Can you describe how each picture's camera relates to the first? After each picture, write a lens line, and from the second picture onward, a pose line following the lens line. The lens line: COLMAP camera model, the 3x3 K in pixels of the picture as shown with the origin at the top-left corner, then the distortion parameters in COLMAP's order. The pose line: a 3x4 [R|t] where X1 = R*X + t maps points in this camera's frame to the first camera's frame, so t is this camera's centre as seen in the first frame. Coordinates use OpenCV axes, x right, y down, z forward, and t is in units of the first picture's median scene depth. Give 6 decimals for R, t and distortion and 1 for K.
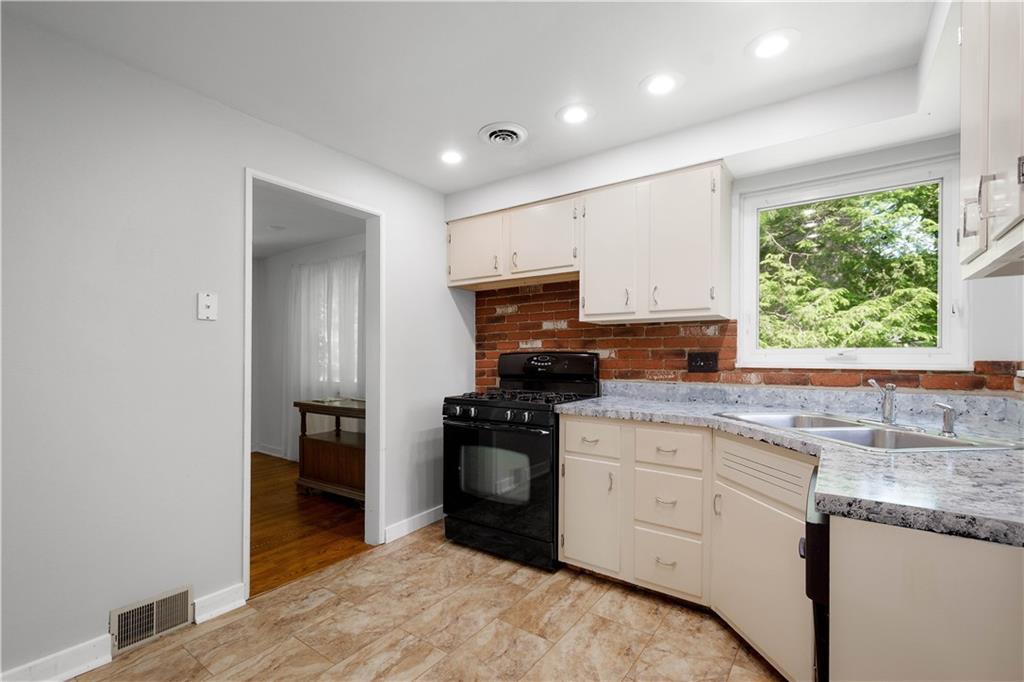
lens RADIAL K [[457.2, 0, 506.8], [0, 457.2, 360.1], [0, 0, 1]] dist [0.000443, 0.000037]
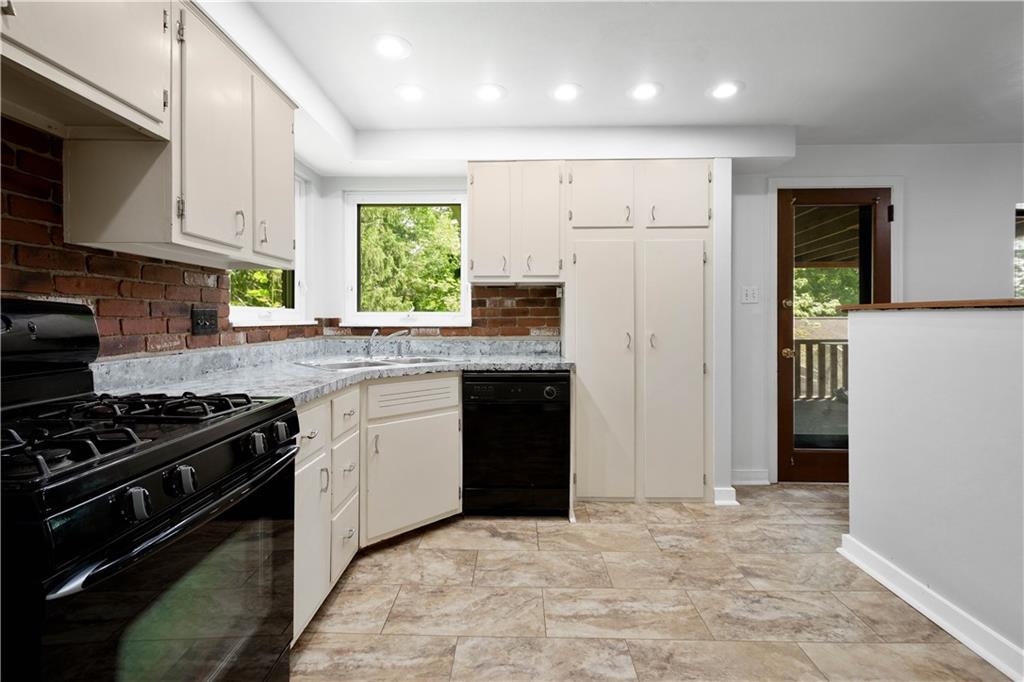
lens RADIAL K [[449.4, 0, 509.5], [0, 449.4, 320.8], [0, 0, 1]] dist [0.000335, -0.000057]
pose [[-0.571434, -0.005979, 0.820626, -0.501272], [0.006584, 0.999908, 0.011870, -0.001710], [-0.820621, 0.012186, -0.571342, 1.064861]]
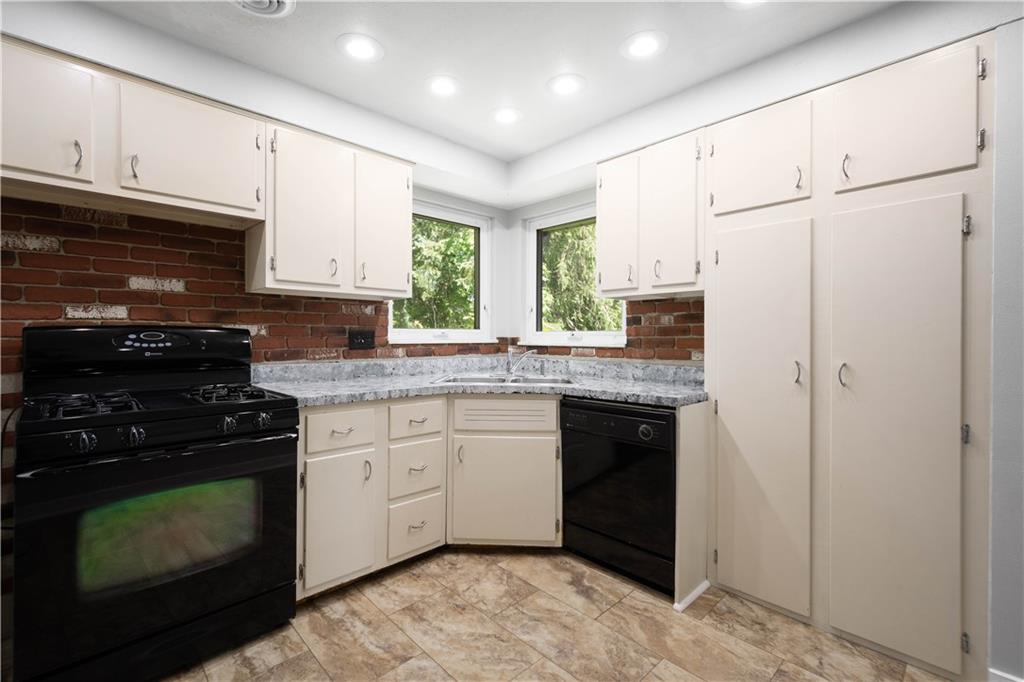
lens RADIAL K [[449.2, 0, 512.0], [0, 449.2, 341.0], [0, 0, 1]] dist [0.000983, -0.000120]
pose [[0.174980, -0.010498, 0.984516, -0.550745], [0.006724, 0.999933, 0.009467, 0.000449], [-0.984549, 0.004964, 0.175039, 0.507544]]
